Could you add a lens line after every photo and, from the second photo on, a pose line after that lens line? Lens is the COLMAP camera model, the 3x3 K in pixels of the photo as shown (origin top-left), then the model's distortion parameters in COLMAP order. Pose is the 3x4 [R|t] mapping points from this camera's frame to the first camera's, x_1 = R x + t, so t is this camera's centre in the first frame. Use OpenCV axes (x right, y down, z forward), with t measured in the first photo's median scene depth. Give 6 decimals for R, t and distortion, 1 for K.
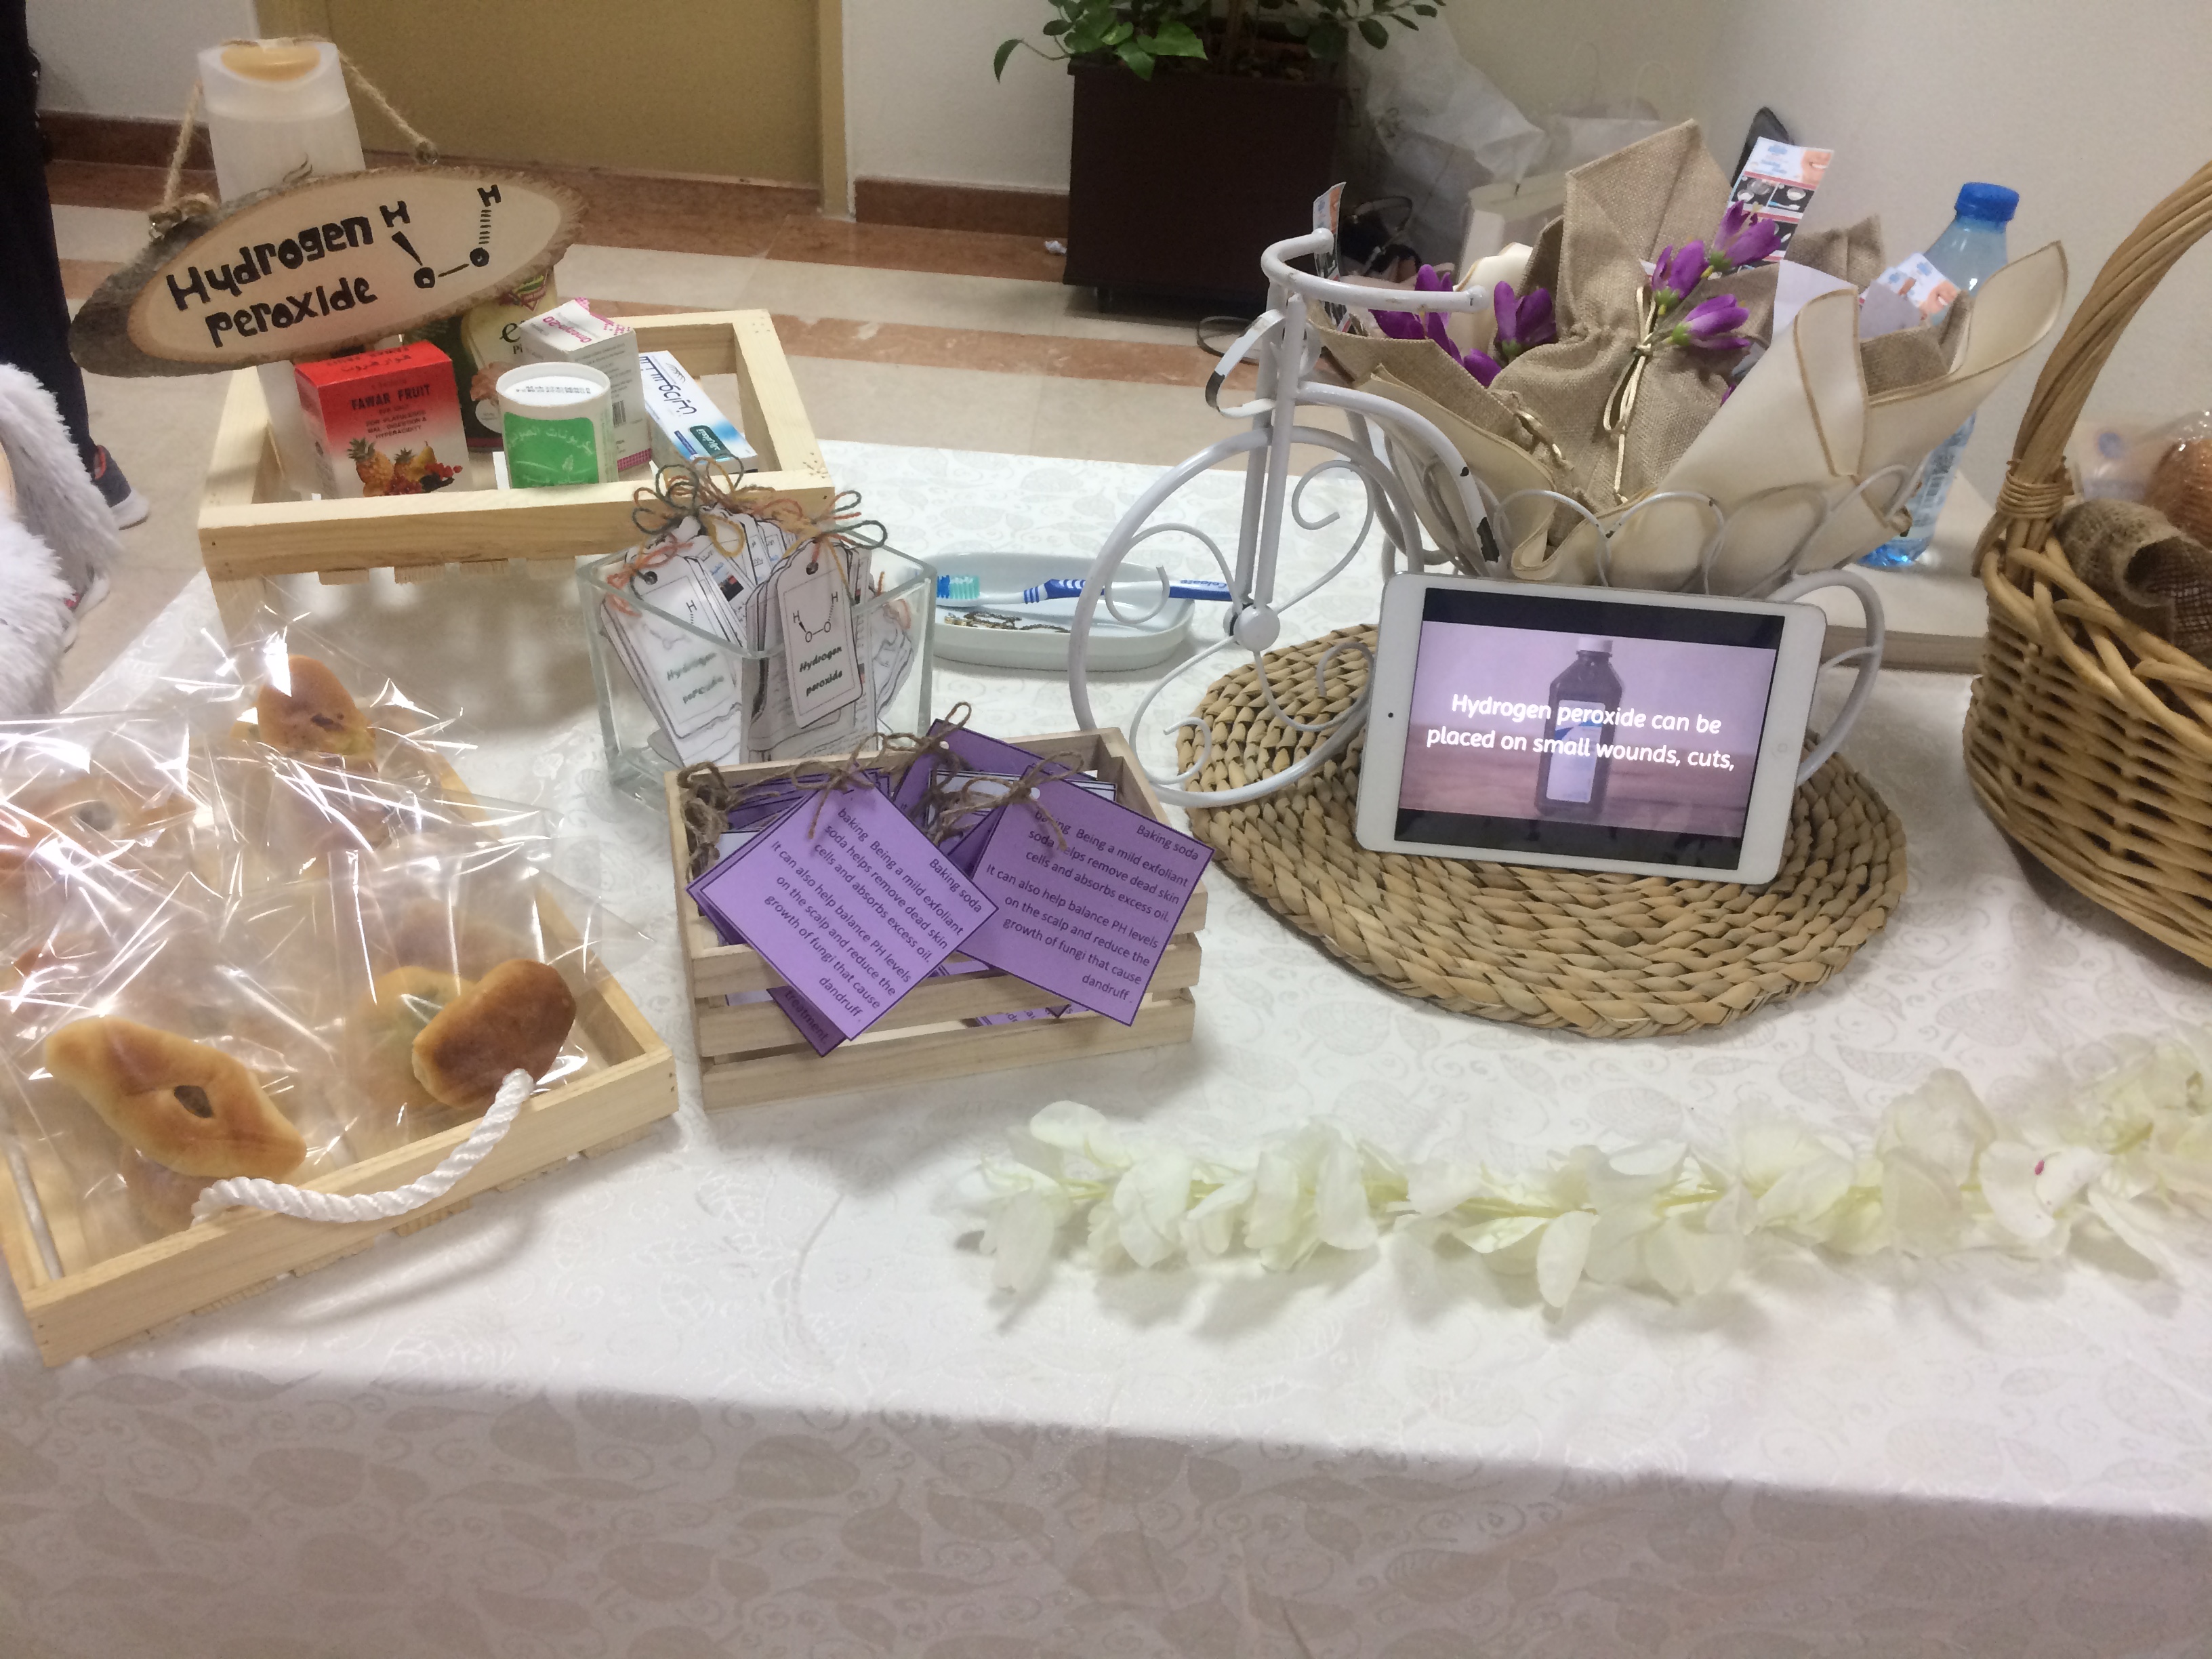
lens RADIAL K [[1862.5, 0, 1119.6], [0, 1862.5, 834.9], [0, 0, 1]] dist [0.090896, -0.116384]
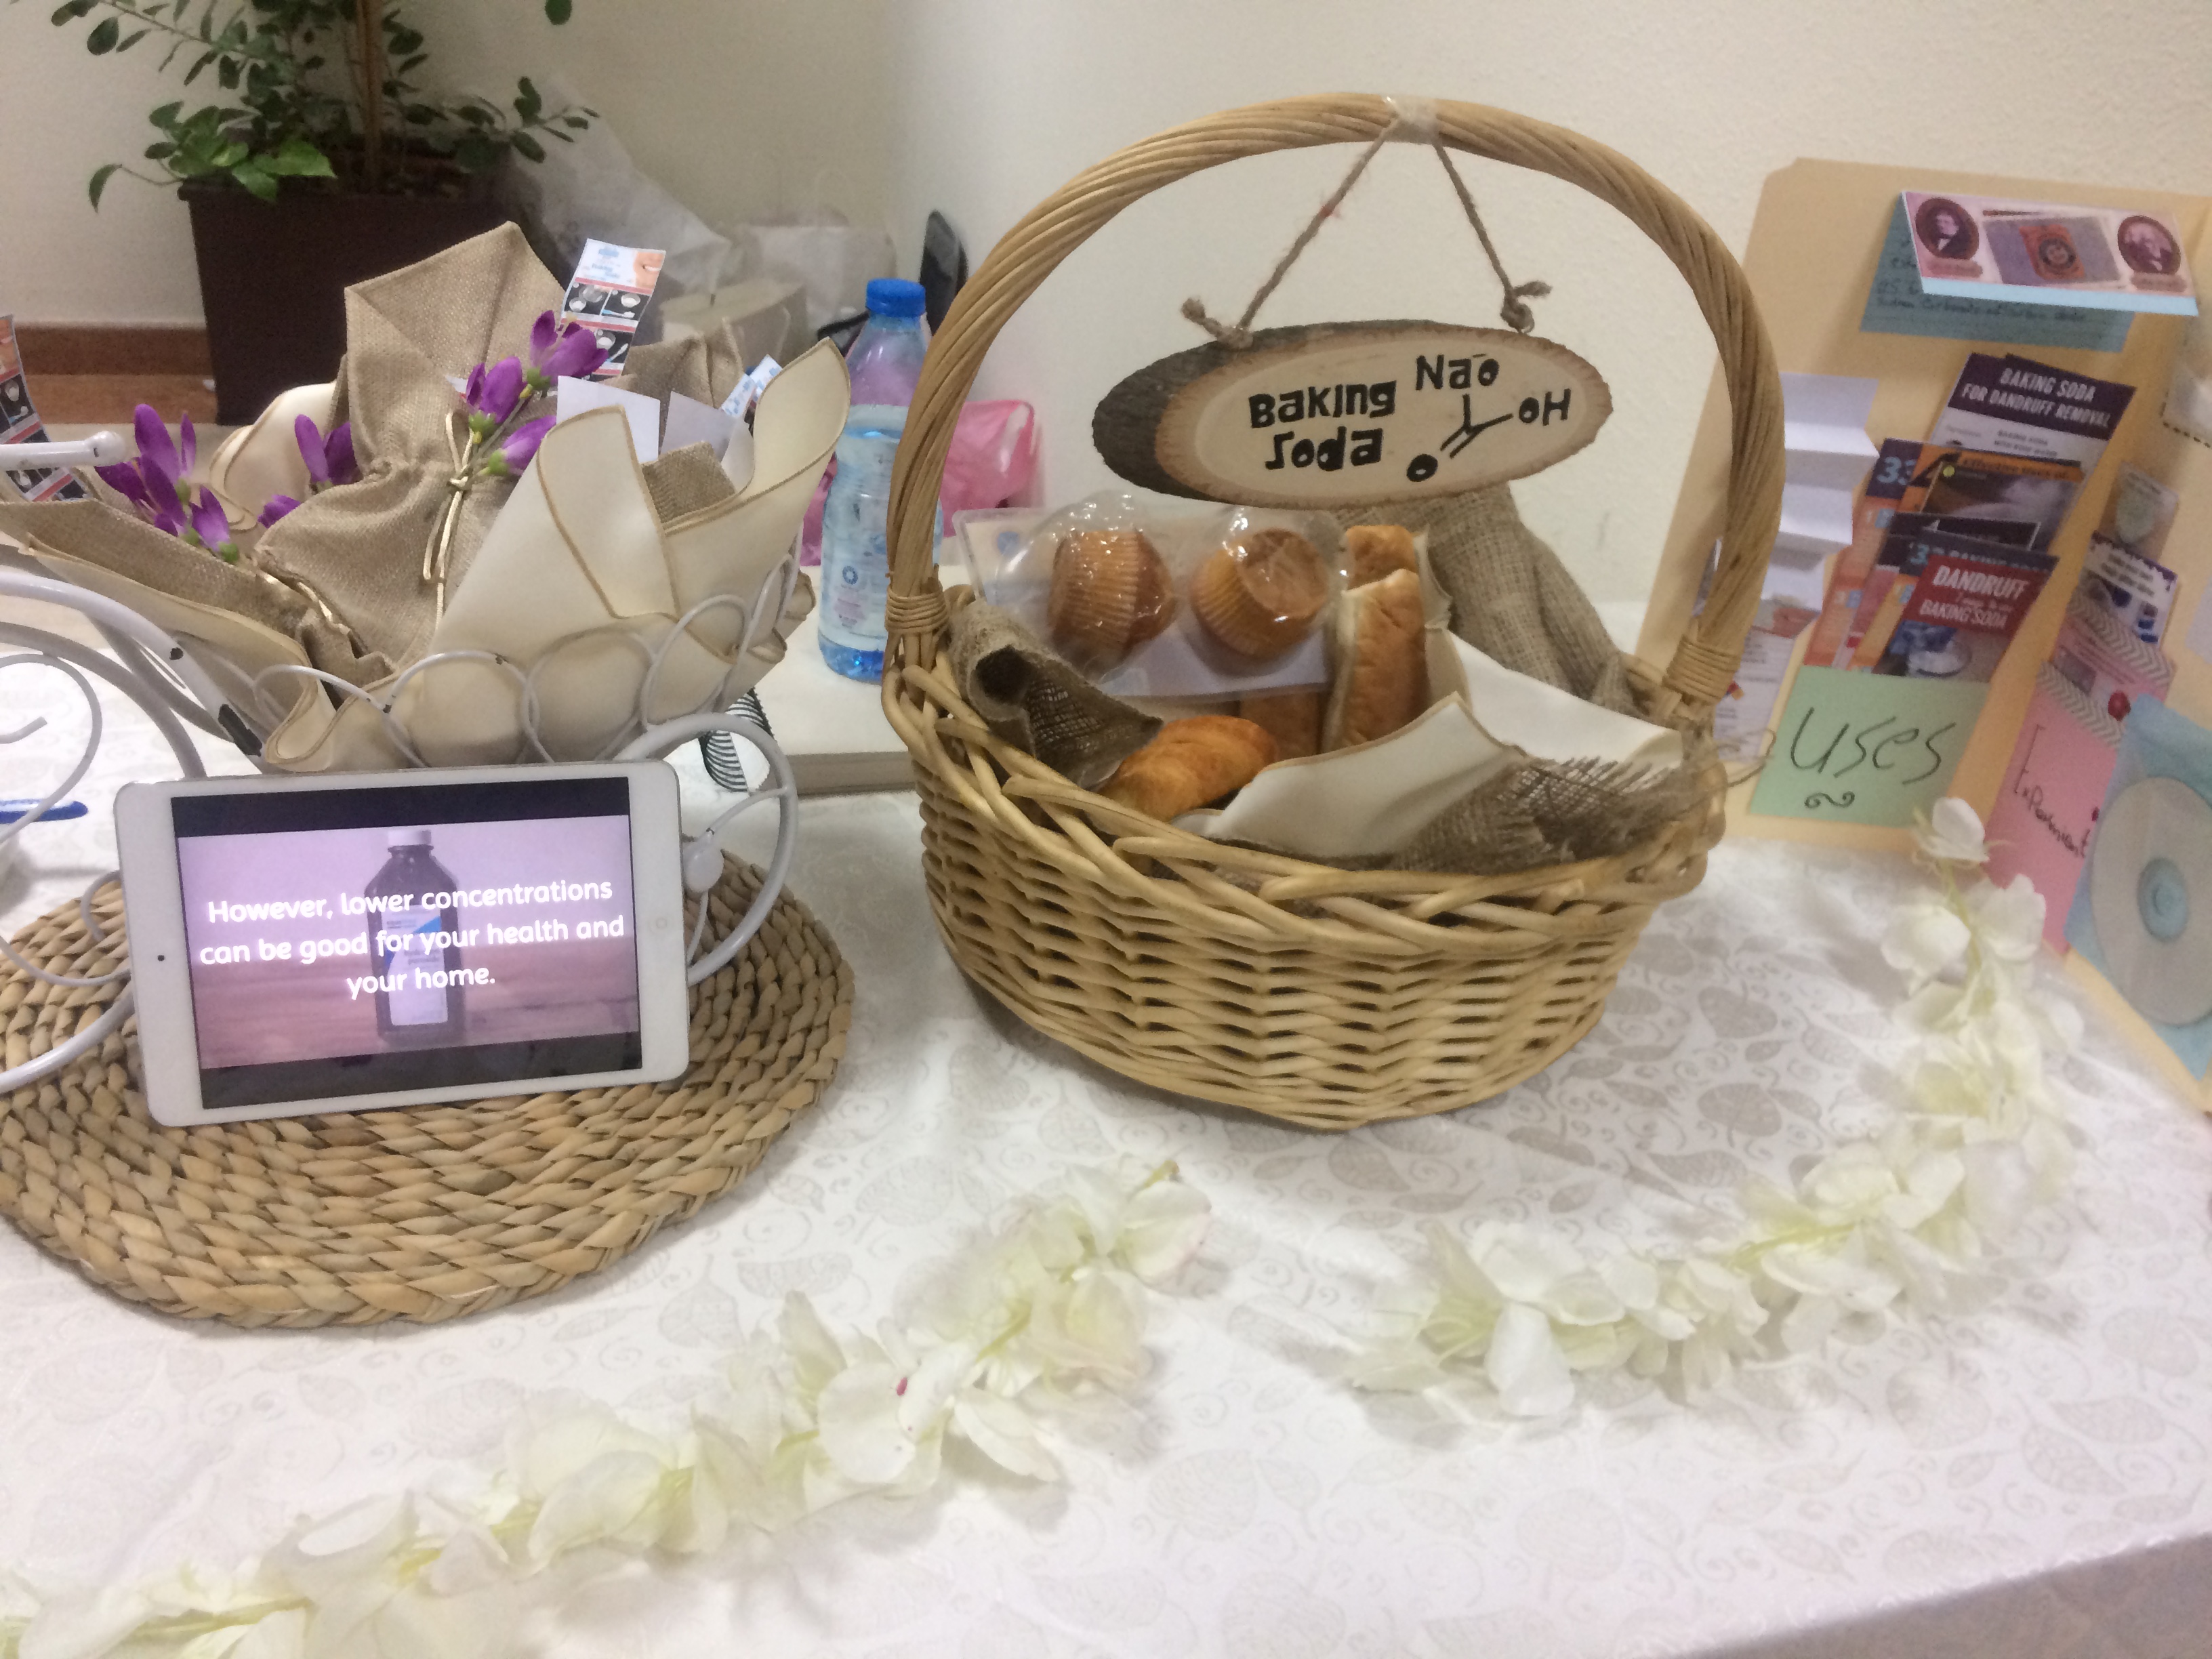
lens RADIAL K [[1862.5, 0, 1126.5], [0, 1862.5, 833.1], [0, 0, 1]] dist [0.090896, -0.116384]
pose [[0.942023, -0.142896, 0.303601, 0.293988], [0.159045, 0.986845, -0.029011, -0.027695], [-0.295461, 0.075615, 0.952358, 0.105487]]
